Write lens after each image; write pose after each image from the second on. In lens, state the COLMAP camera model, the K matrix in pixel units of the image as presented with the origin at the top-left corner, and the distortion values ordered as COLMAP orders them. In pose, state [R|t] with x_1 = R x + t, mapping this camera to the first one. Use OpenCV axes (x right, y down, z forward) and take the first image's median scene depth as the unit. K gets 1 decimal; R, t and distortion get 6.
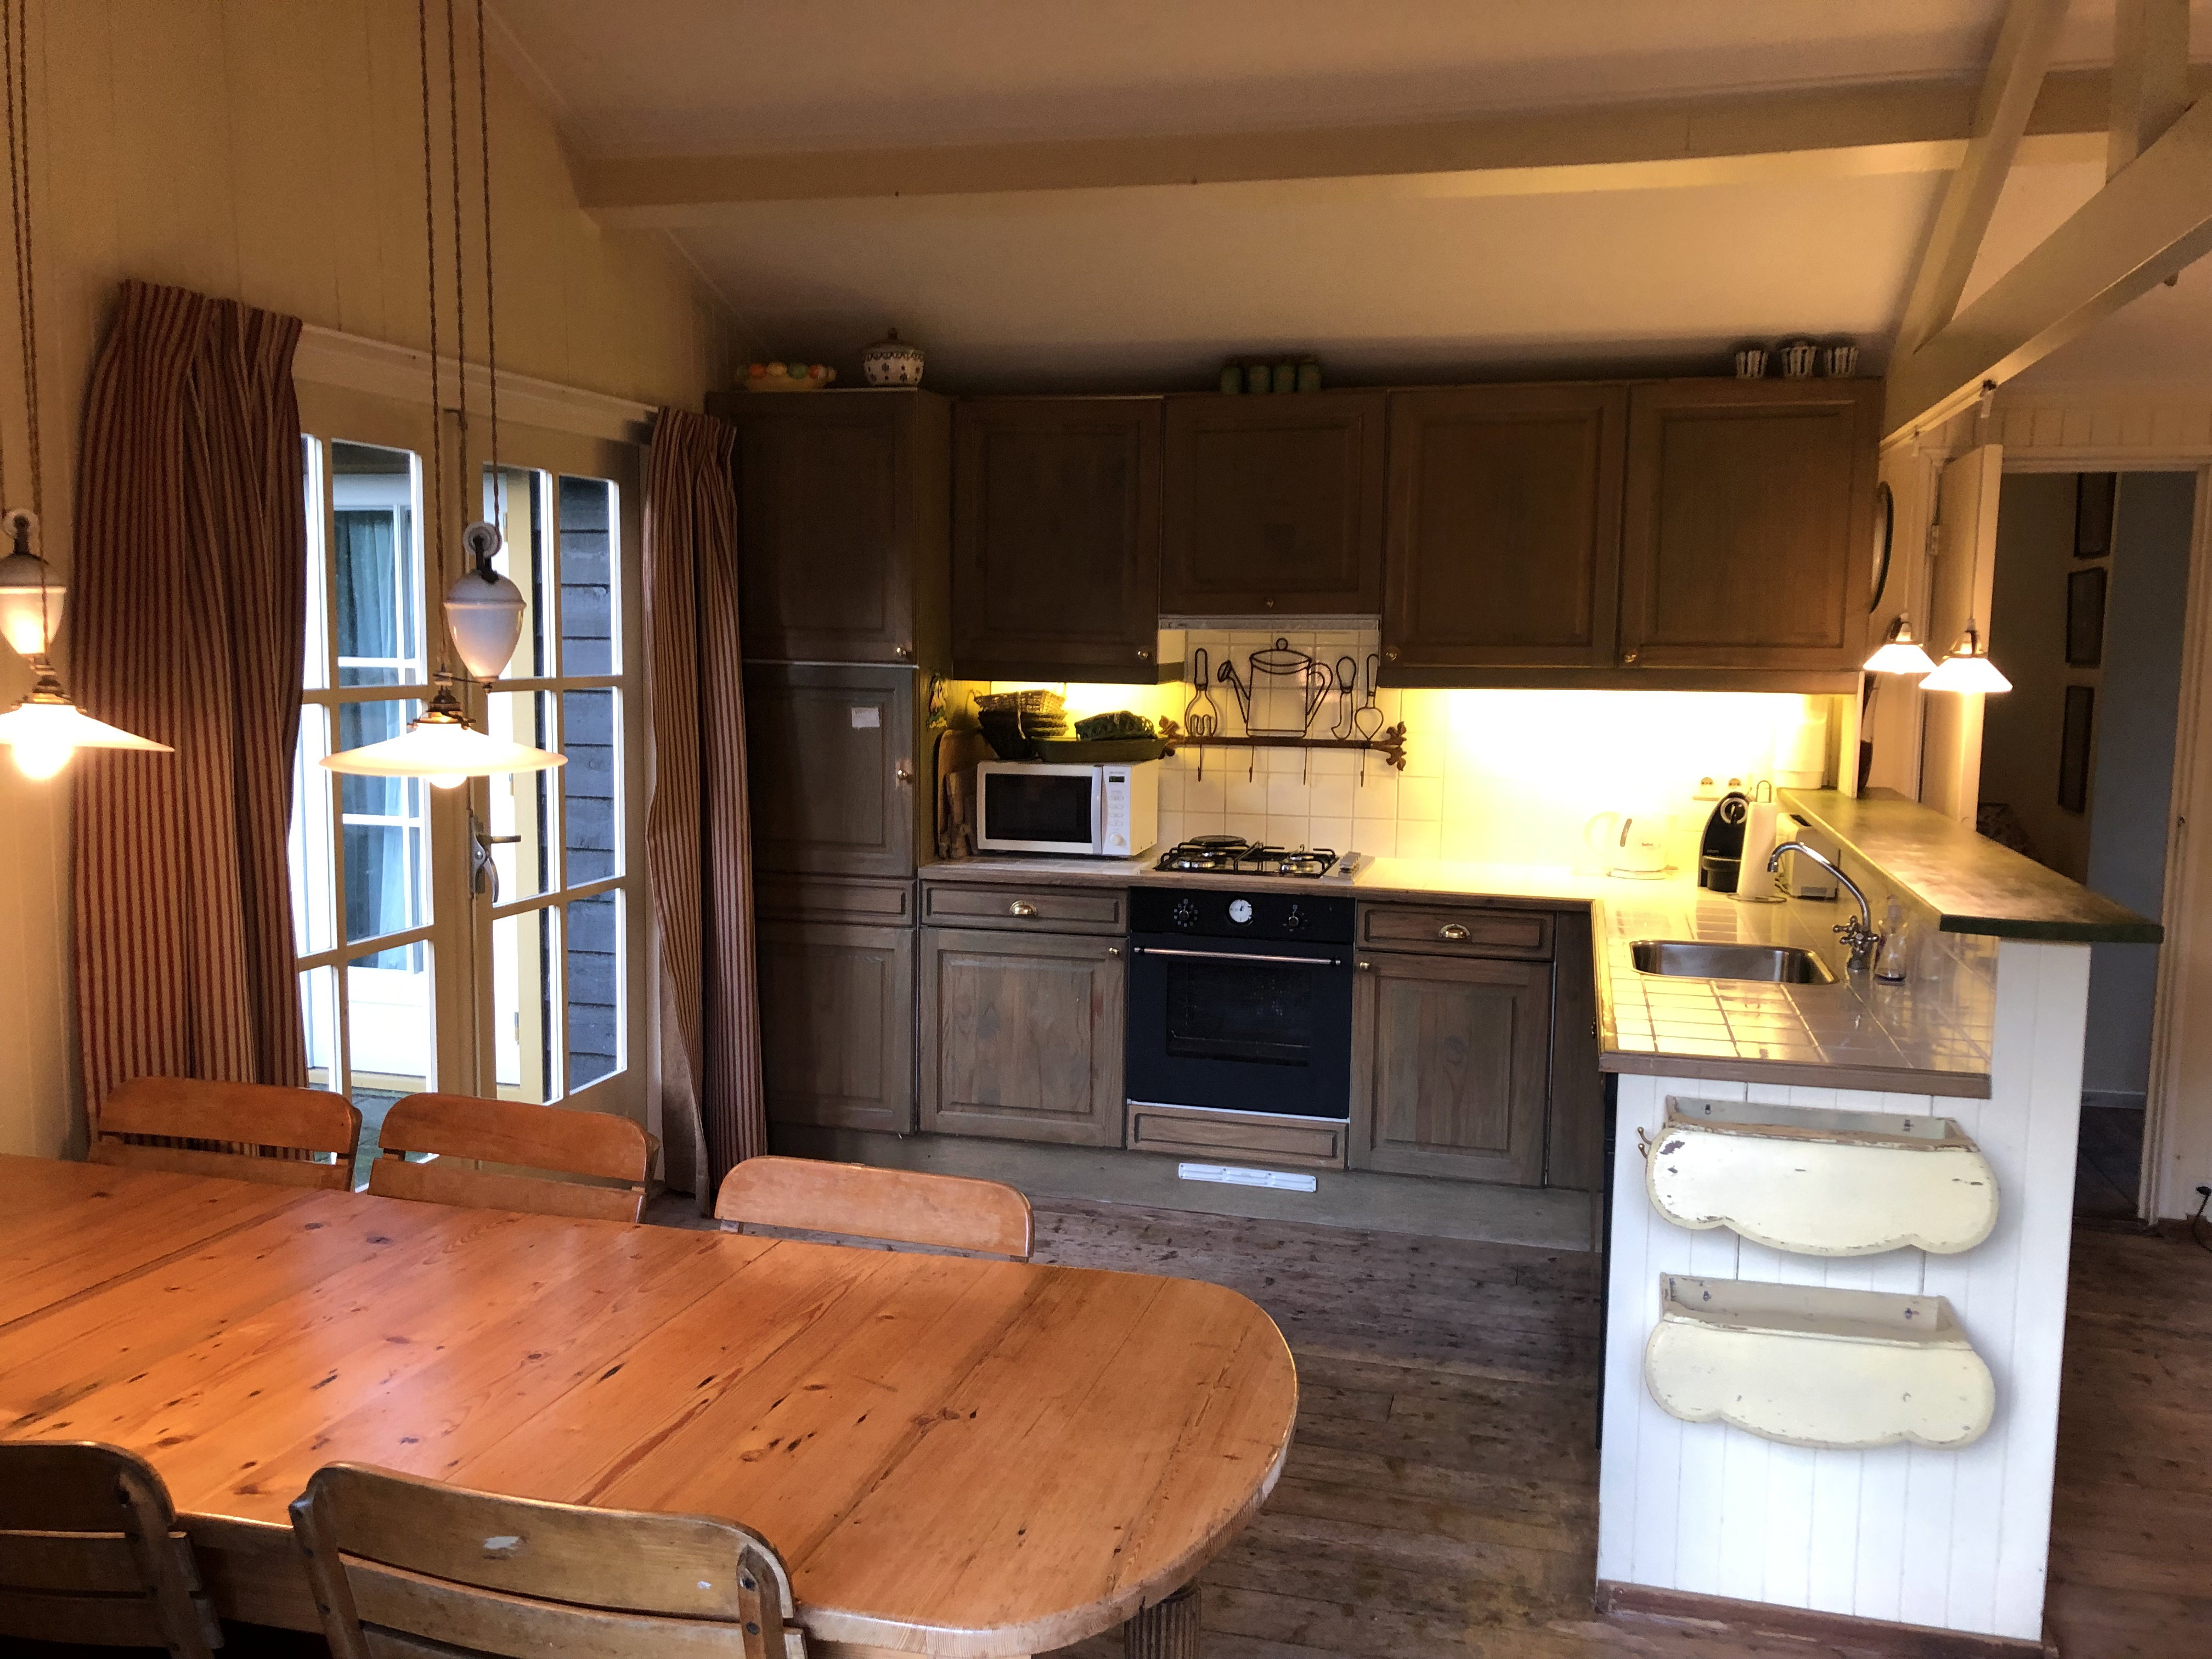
lens RADIAL K [[1784.1, 0, 1106.0], [0, 1784.1, 829.5], [0, 0, 1]] dist [0.087135, -0.141329]
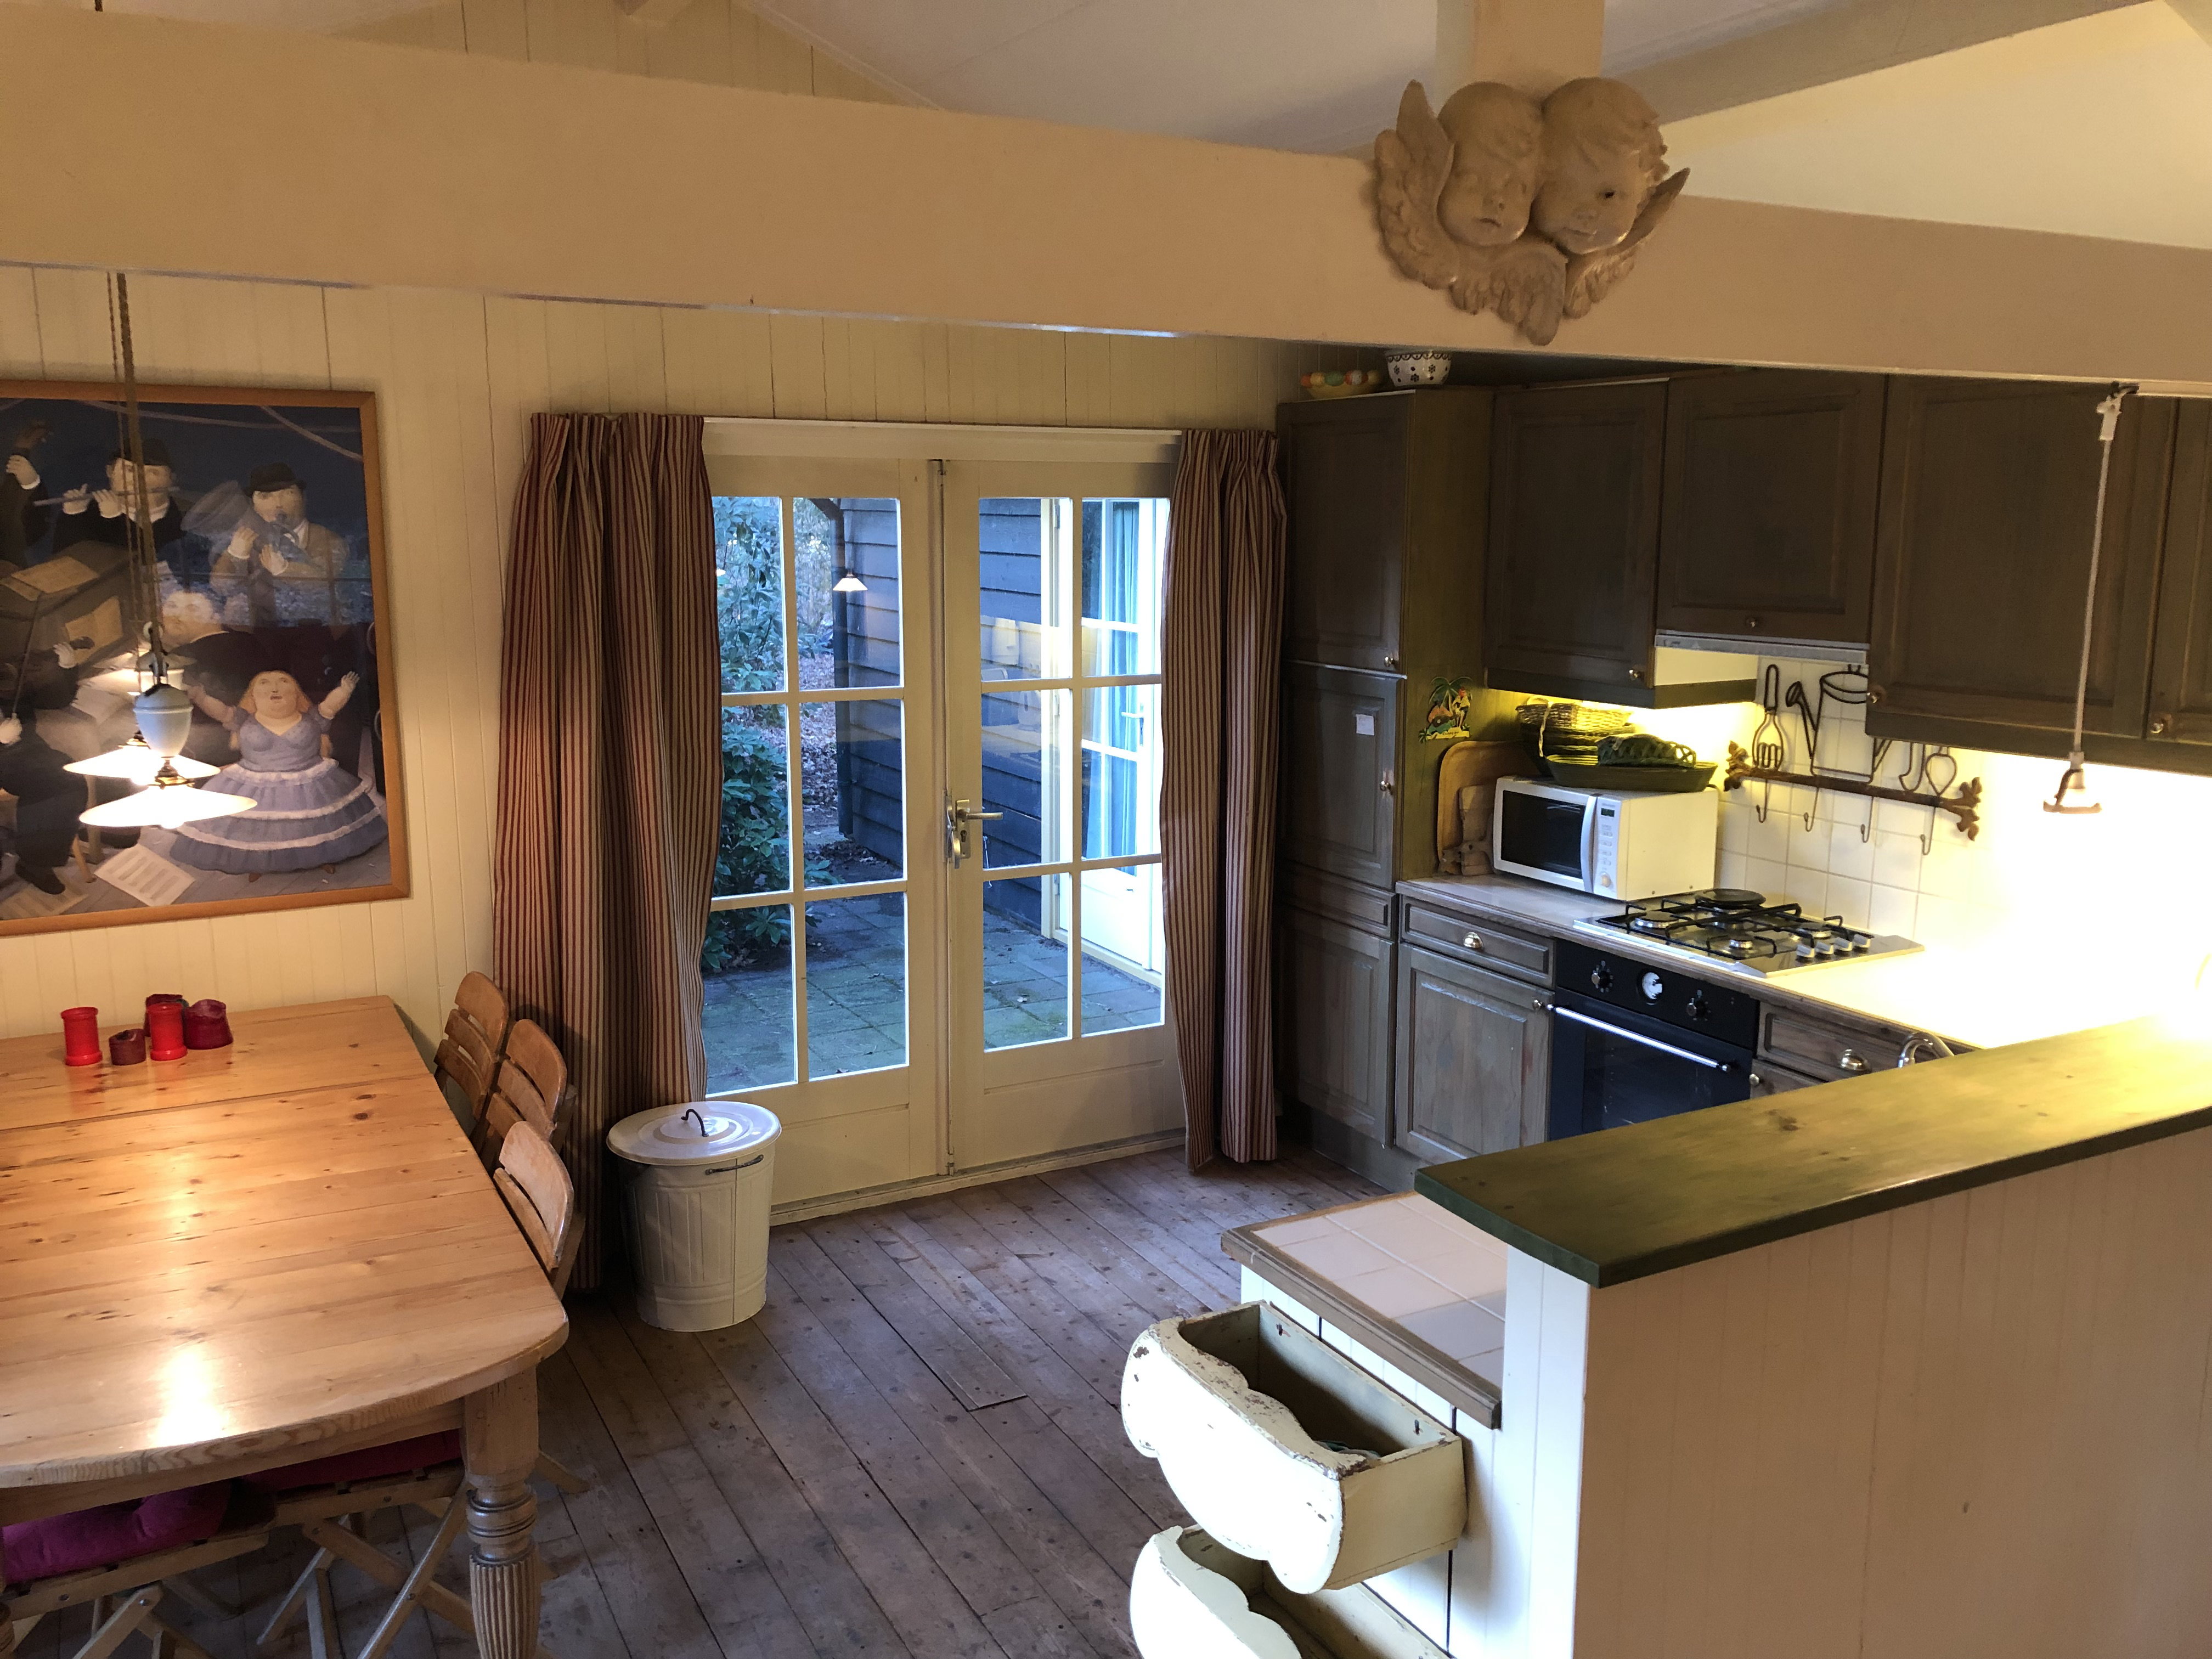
lens RADIAL K [[1794.7, 0, 1106.0], [0, 1794.7, 829.5], [0, 0, 1]] dist [0.017779, 0.000677]
pose [[0.673604, 0.116945, -0.729782, 0.493354], [-0.069835, 0.993056, 0.094675, -0.087536], [0.735786, -0.012810, 0.677093, 0.211815]]
